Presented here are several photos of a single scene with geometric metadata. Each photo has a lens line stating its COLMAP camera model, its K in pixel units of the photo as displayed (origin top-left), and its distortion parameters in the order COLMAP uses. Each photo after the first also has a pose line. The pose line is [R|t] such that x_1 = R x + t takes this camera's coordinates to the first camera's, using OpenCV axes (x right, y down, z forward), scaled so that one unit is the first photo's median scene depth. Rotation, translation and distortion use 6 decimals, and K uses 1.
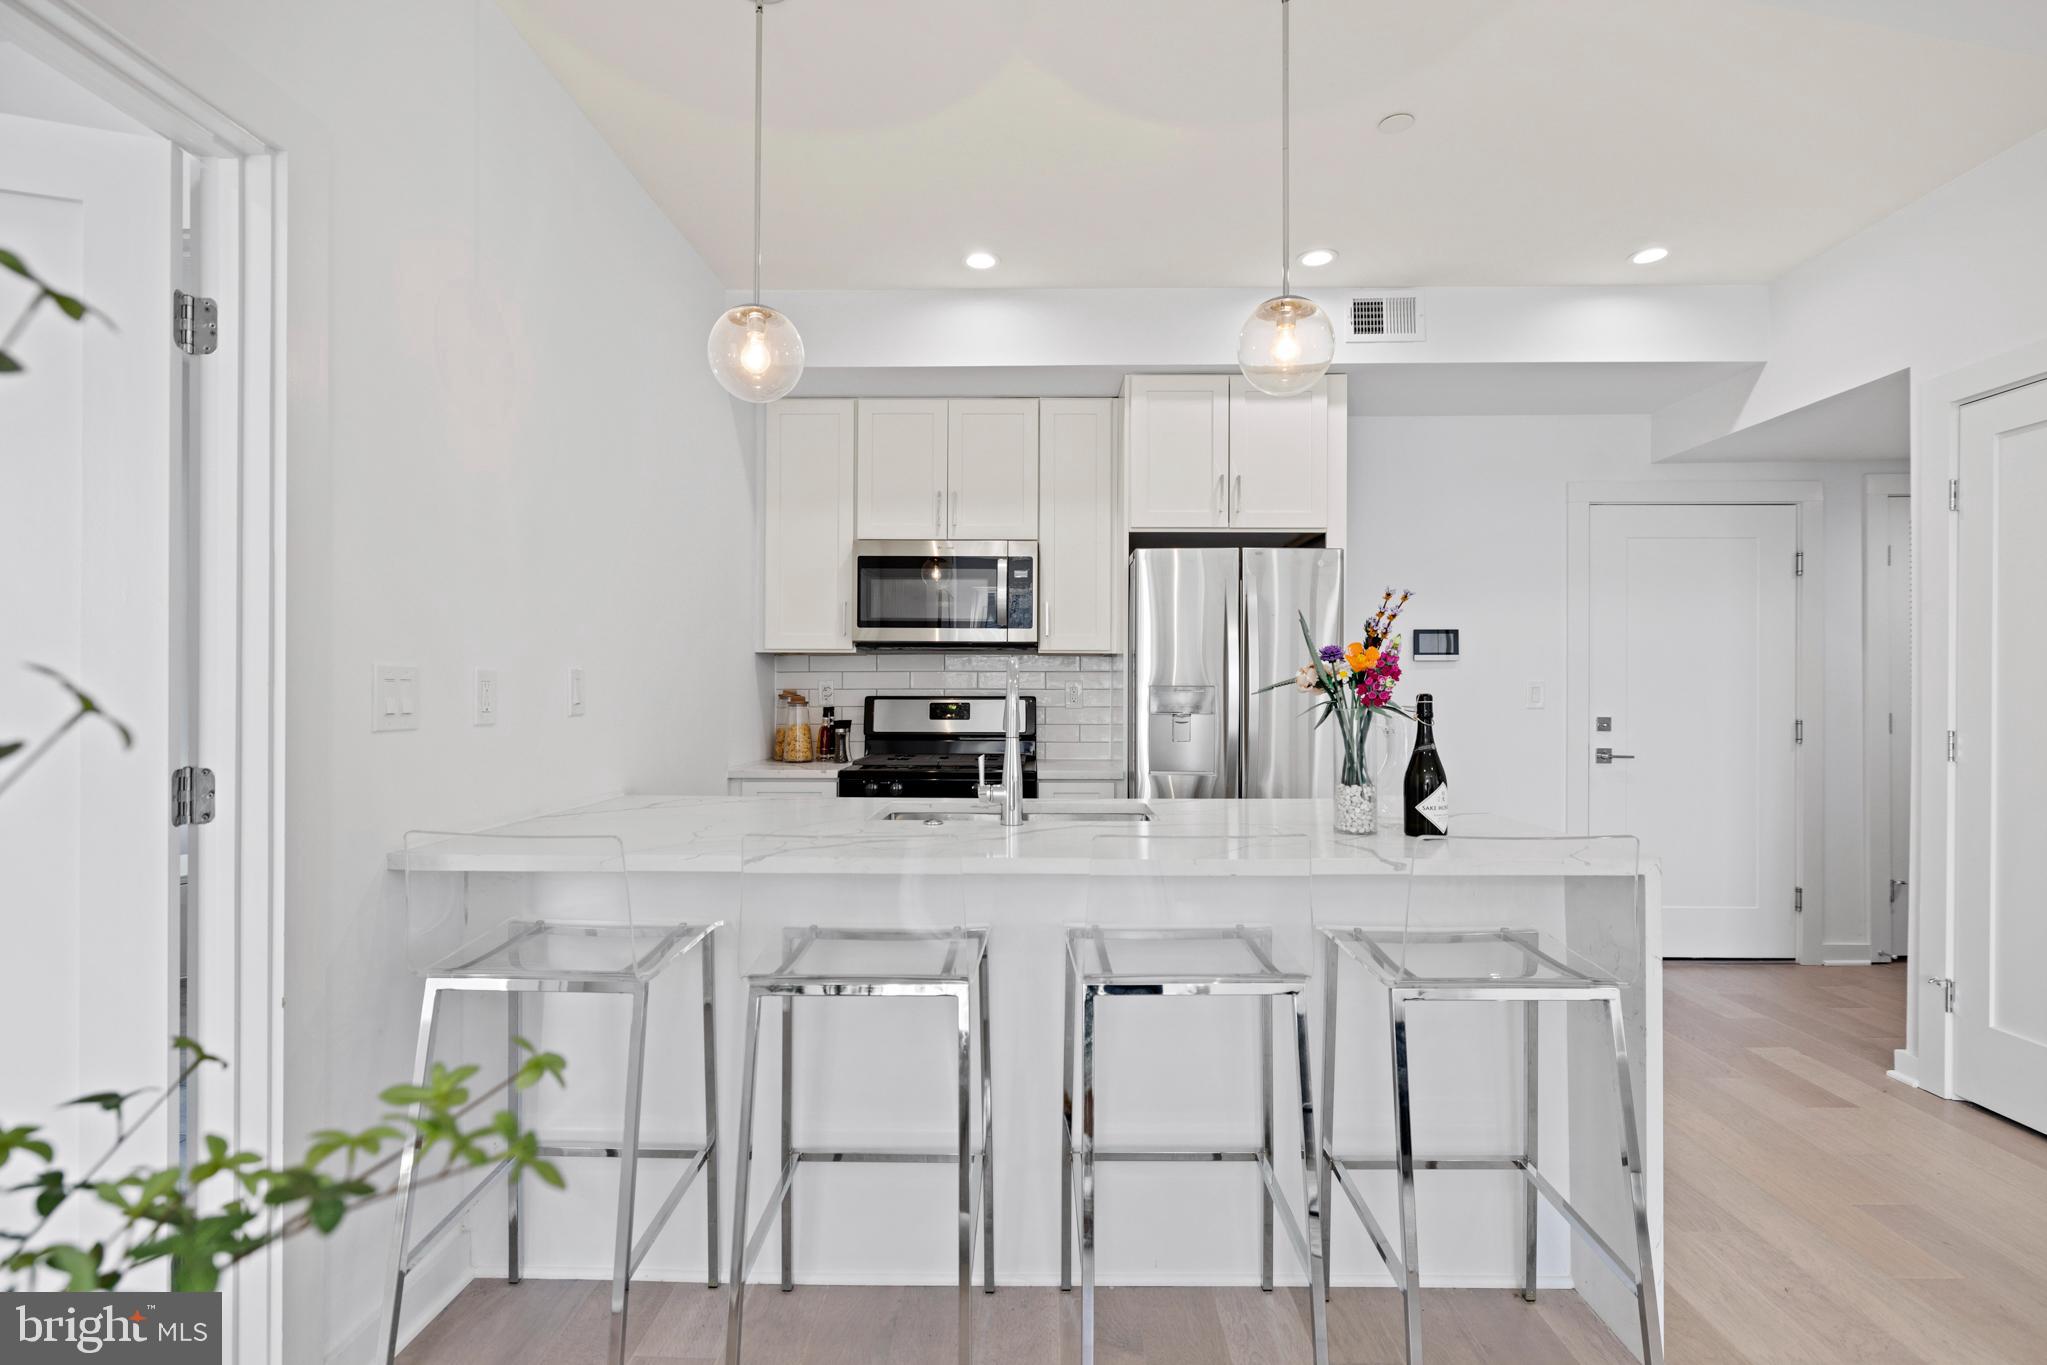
lens RADIAL K [[964.4, 0, 1023.5], [0, 964.4, 682.5], [0, 0, 1]] dist [-0.001387, -0.000135]
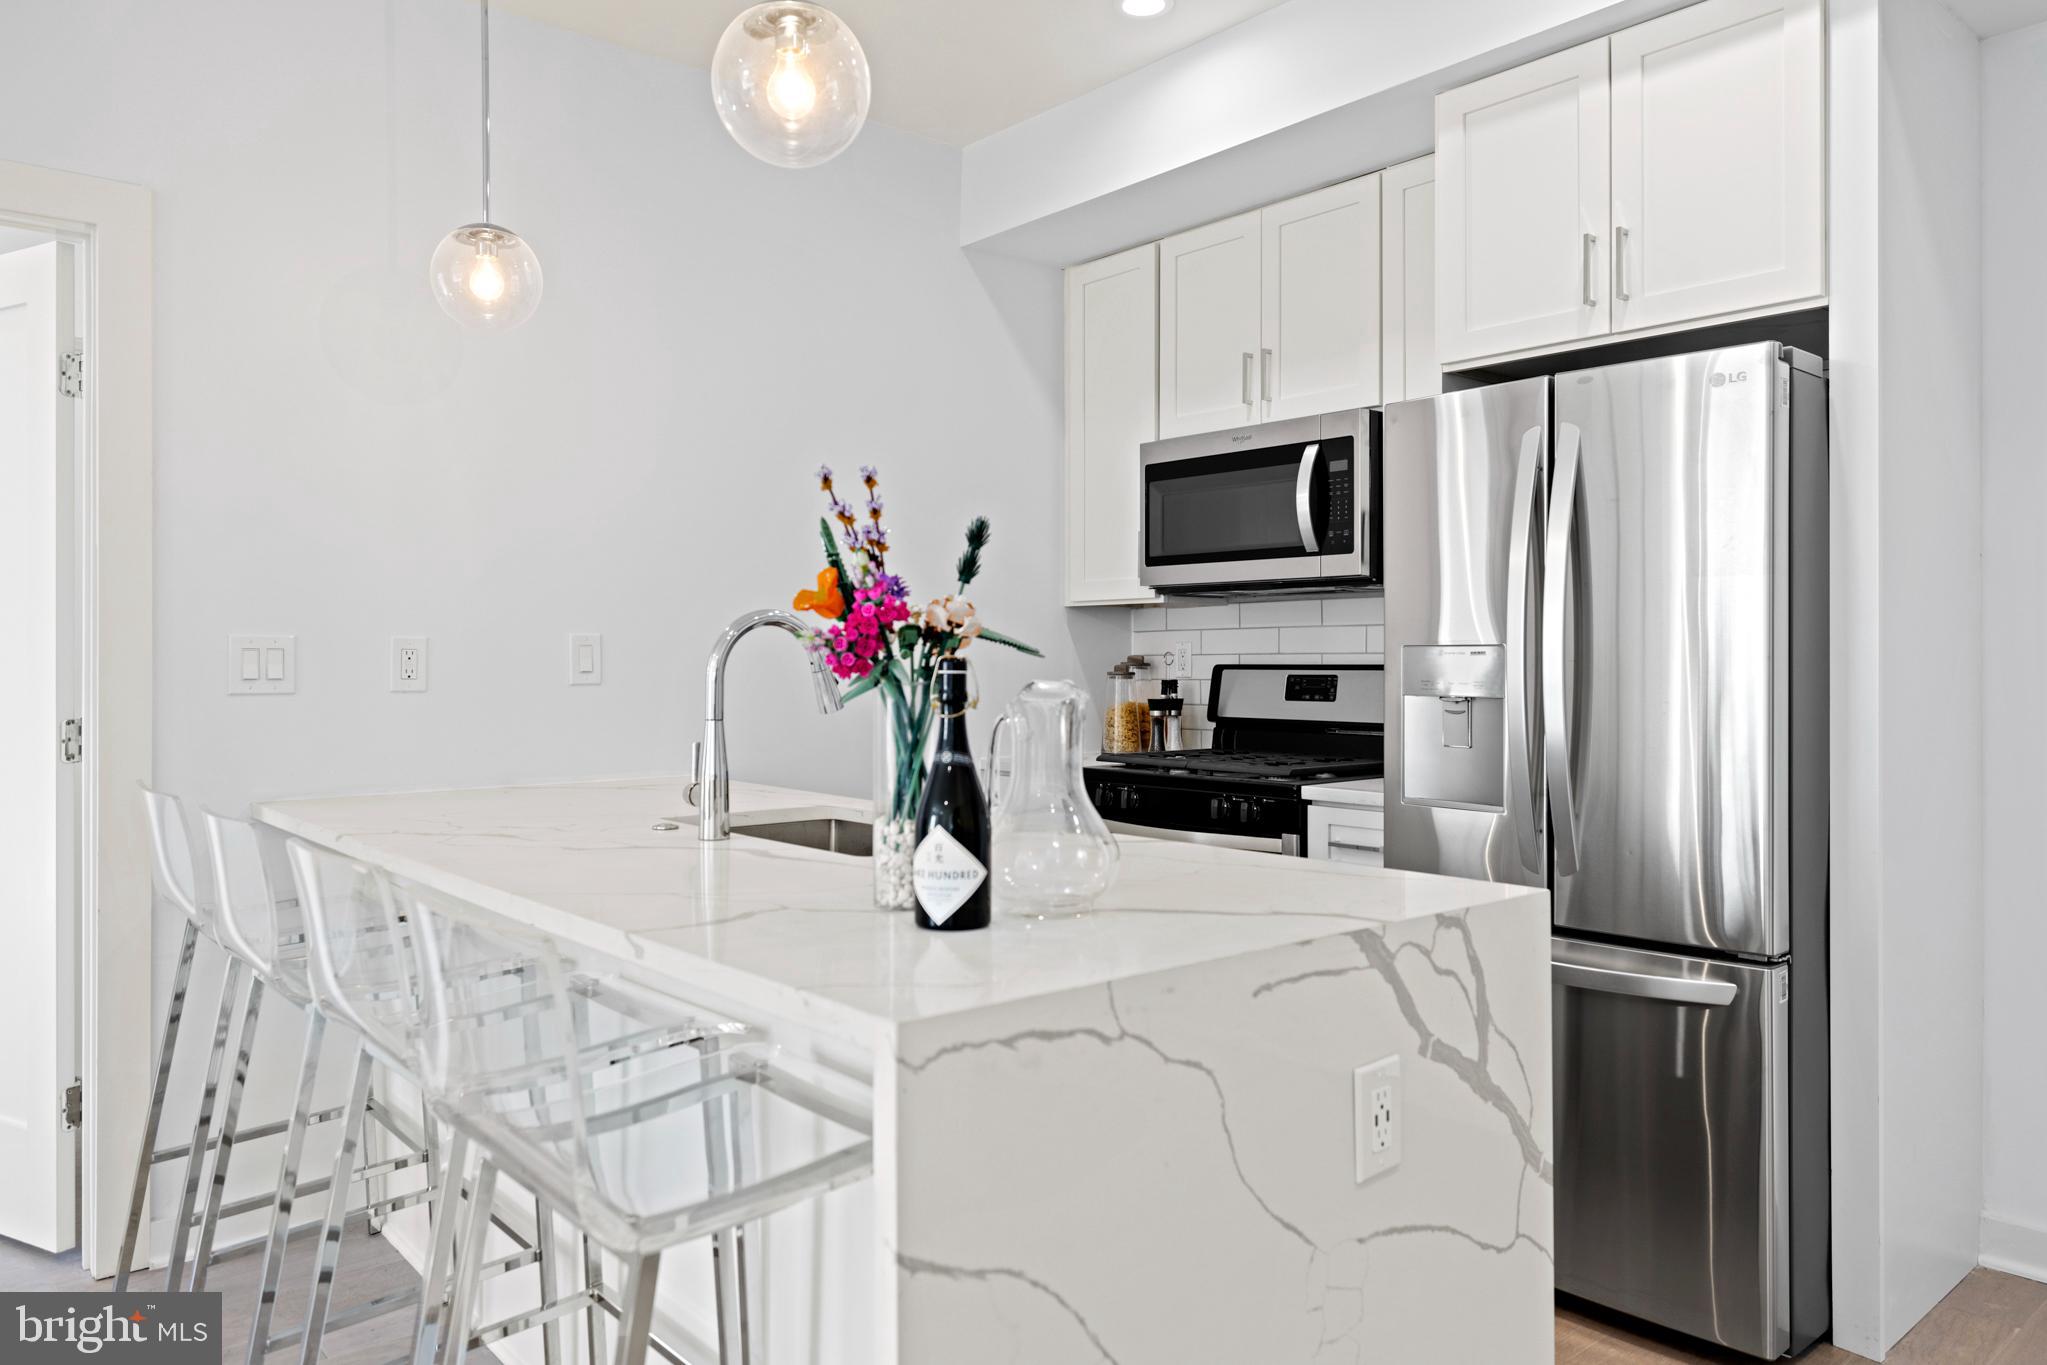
lens RADIAL K [[1382.5, 0, 1016.4], [0, 1382.5, 666.7], [0, 0, 1]] dist [-0.019720, -0.000345]
pose [[0.659856, 0.000035, -0.751392, 0.516102], [0.010861, 0.999895, 0.009585, 0.004950], [0.751313, -0.014486, 0.659787, 0.261028]]
